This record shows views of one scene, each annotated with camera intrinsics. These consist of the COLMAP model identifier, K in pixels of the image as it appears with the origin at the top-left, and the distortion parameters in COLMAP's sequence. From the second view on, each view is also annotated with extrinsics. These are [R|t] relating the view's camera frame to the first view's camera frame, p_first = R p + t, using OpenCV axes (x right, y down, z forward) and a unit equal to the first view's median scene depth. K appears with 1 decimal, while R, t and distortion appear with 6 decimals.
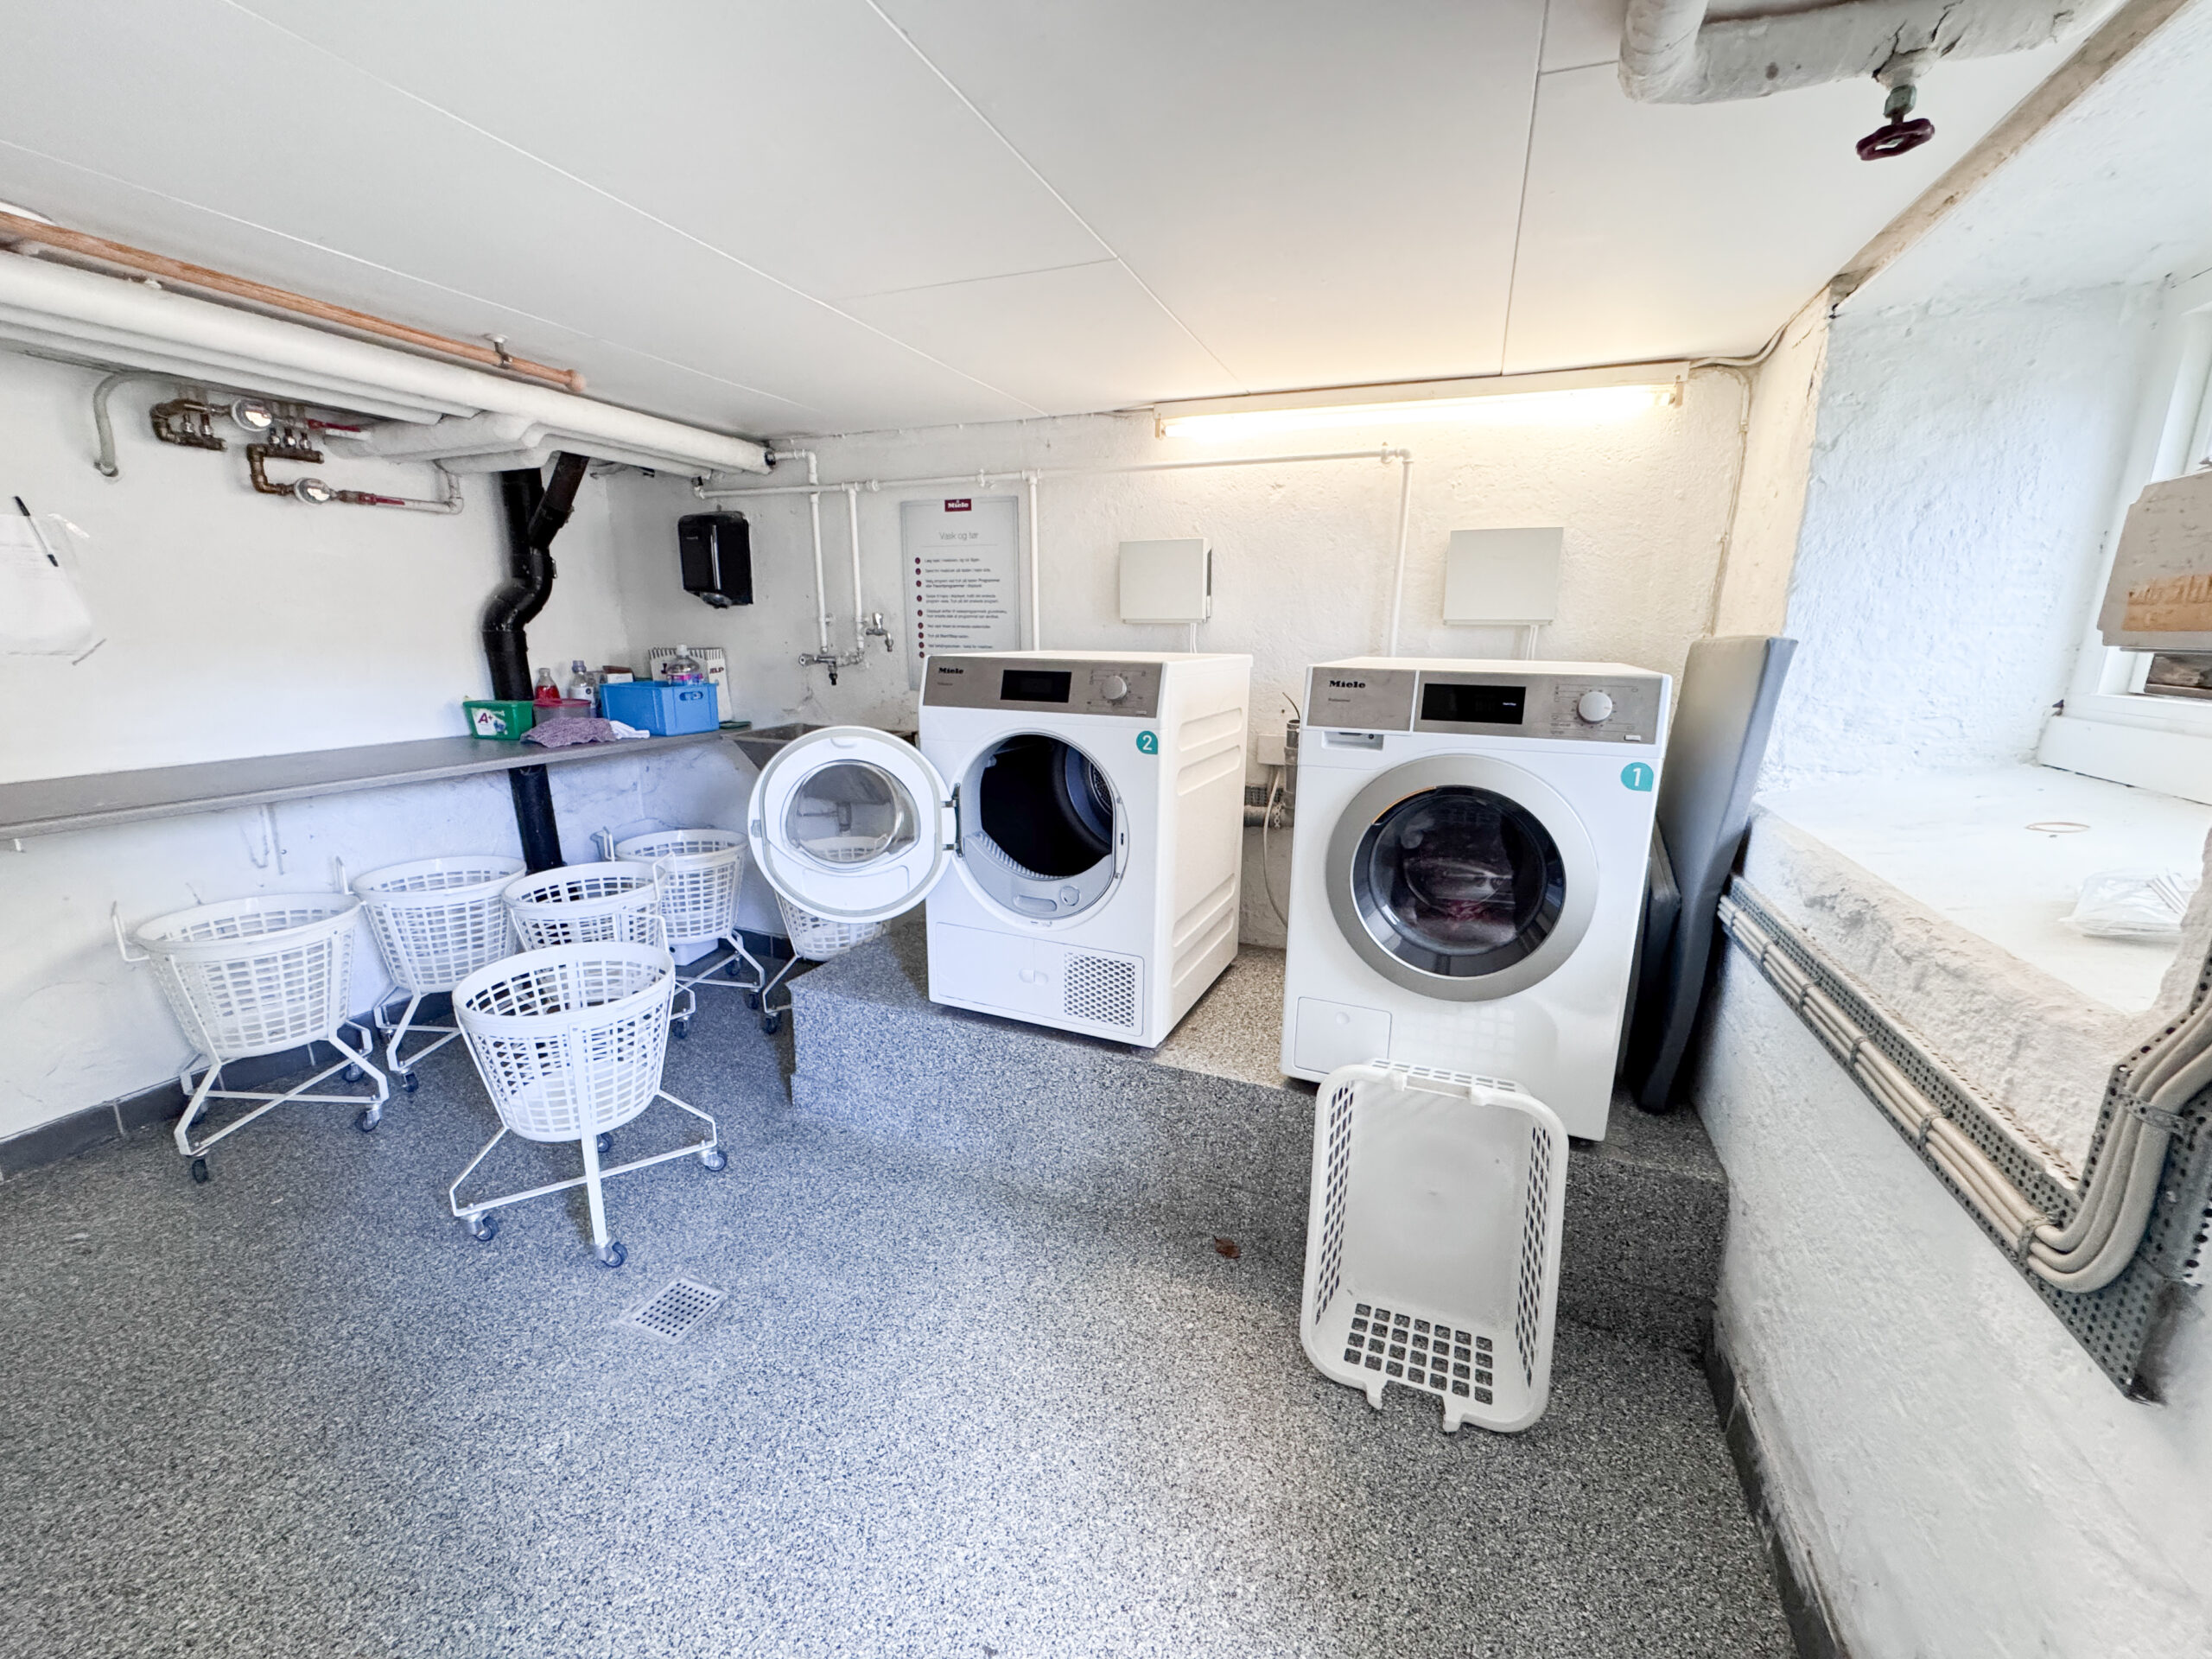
lens RADIAL K [[885.5, 0, 1106.0], [0, 885.5, 829.5], [0, 0, 1]] dist [0.001311, -0.003075]
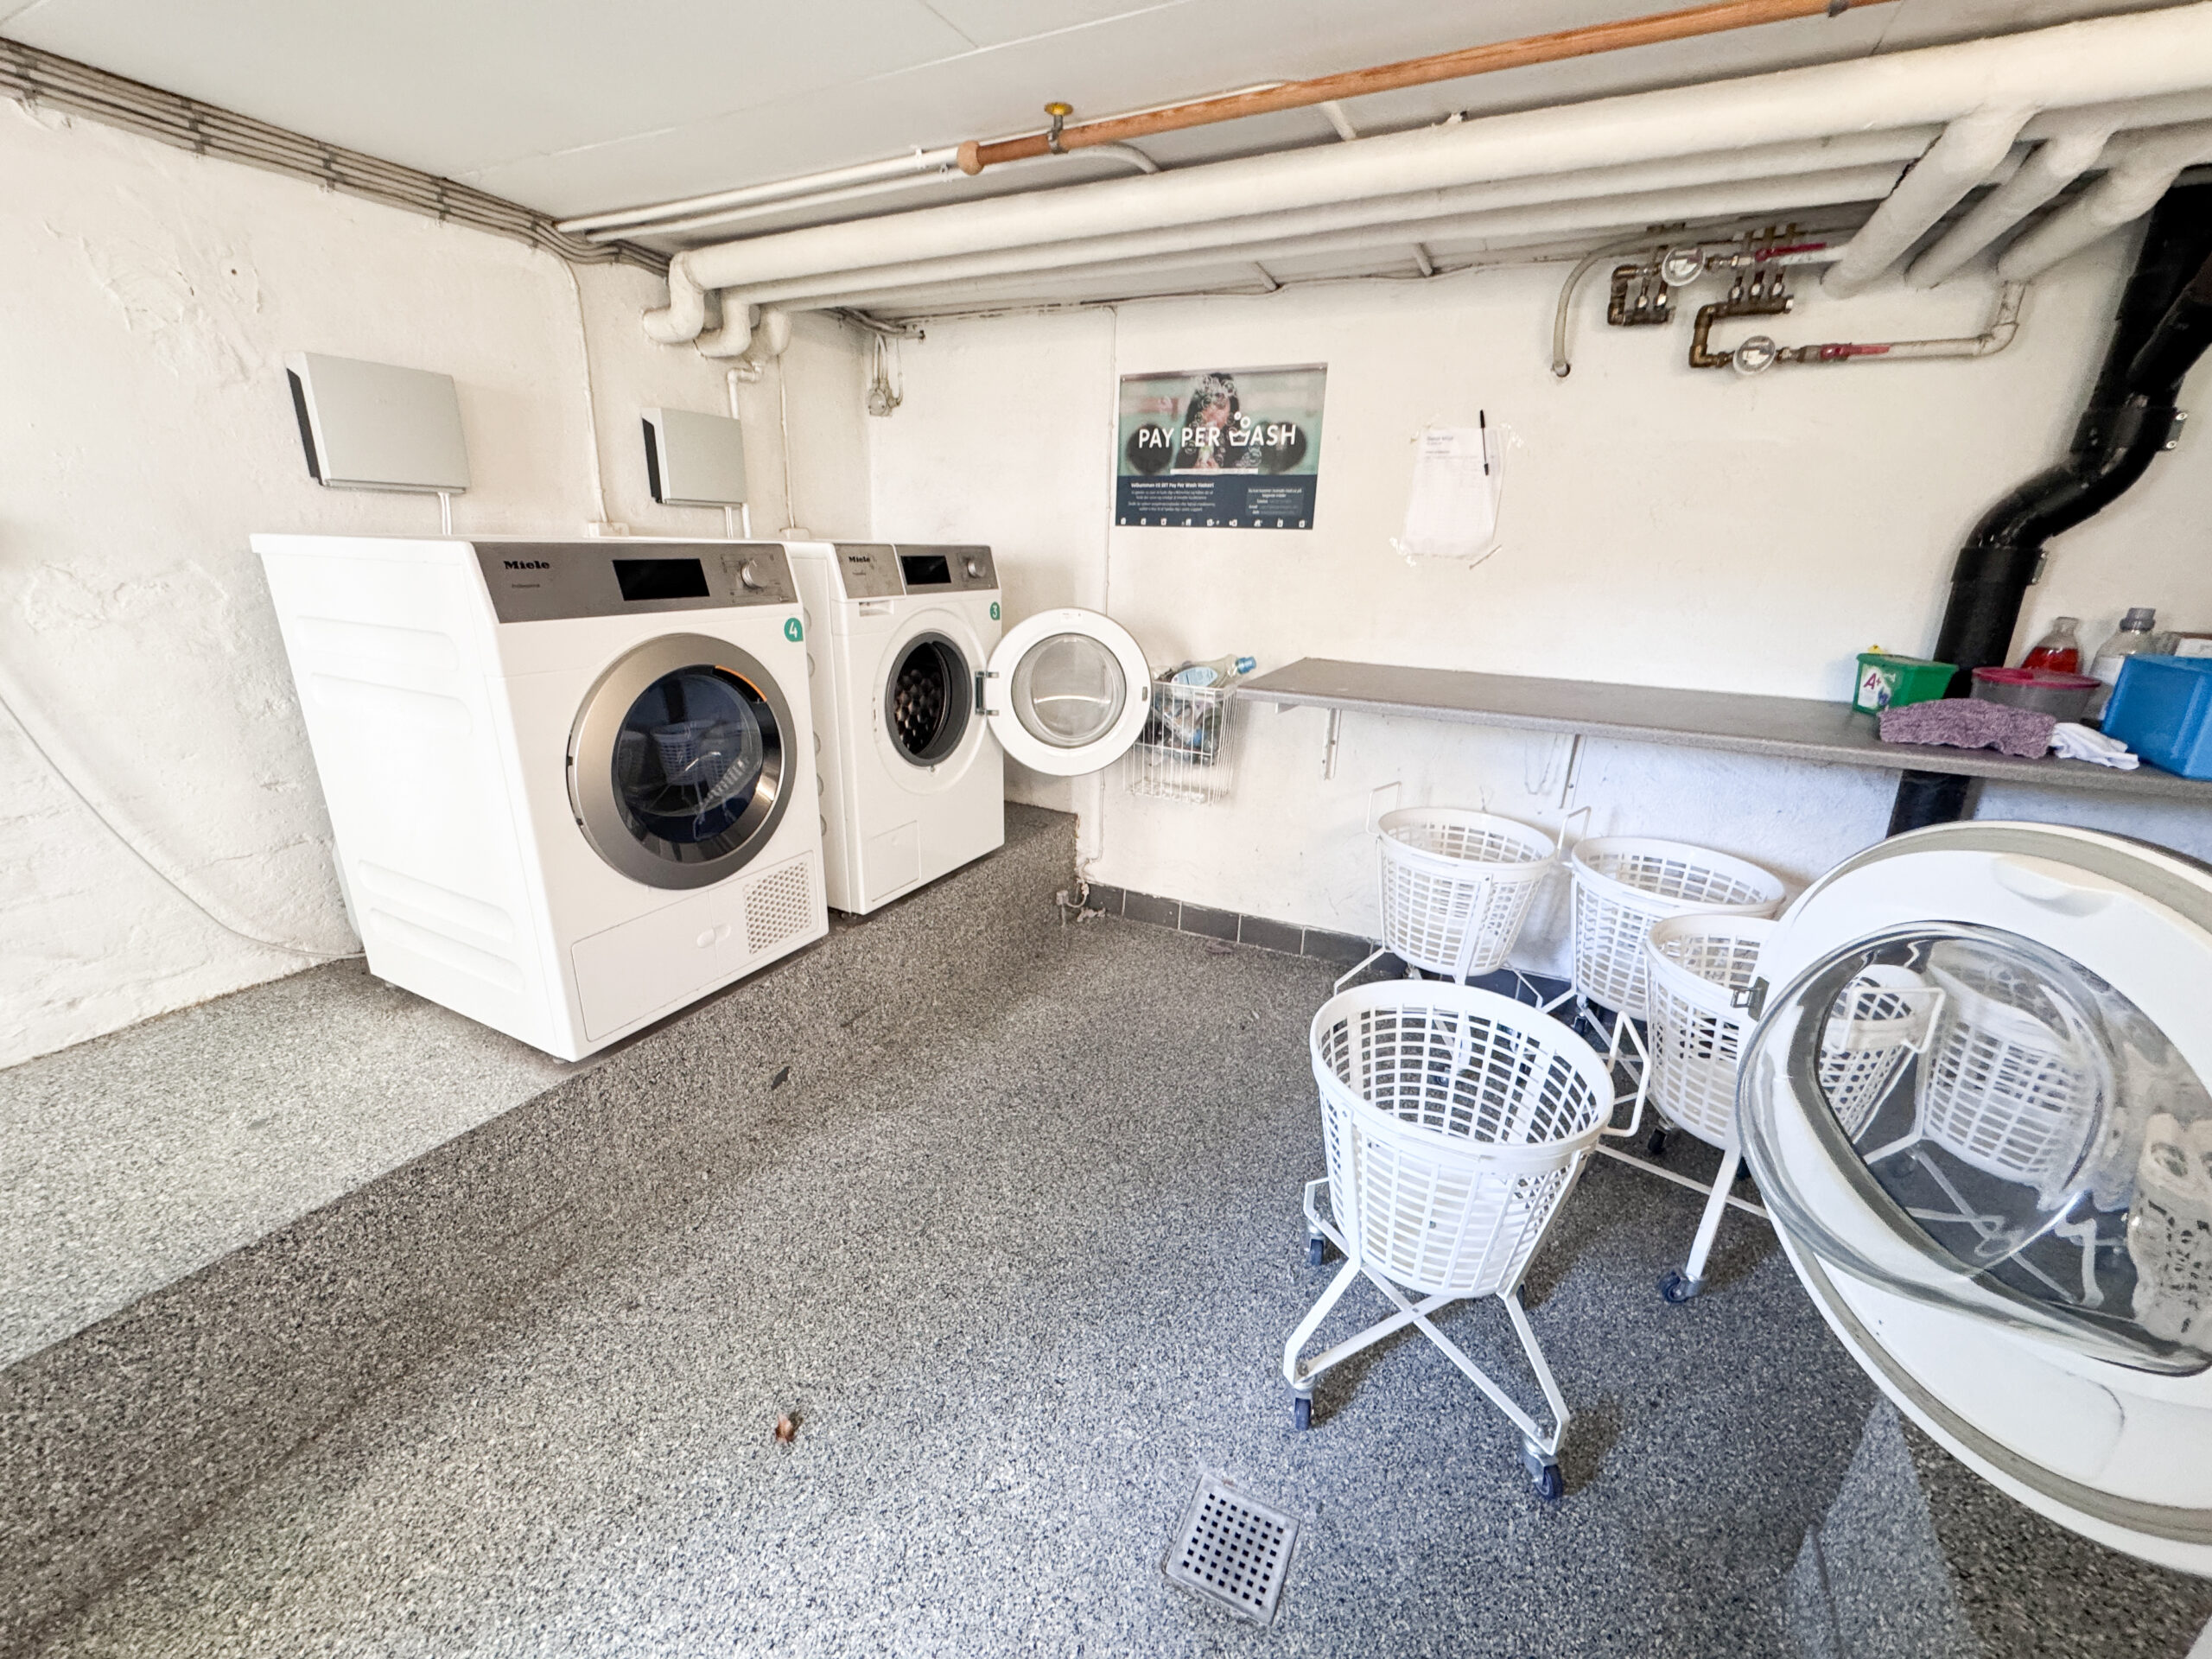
lens RADIAL K [[885.5, 0, 1106.0], [0, 885.5, 829.5], [0, 0, 1]] dist [0.001311, -0.003075]
pose [[-0.078248, 0.294783, -0.952355, -0.001820], [-0.247764, 0.919562, 0.304990, -0.097005], [0.965655, 0.259824, 0.001083, 0.551813]]
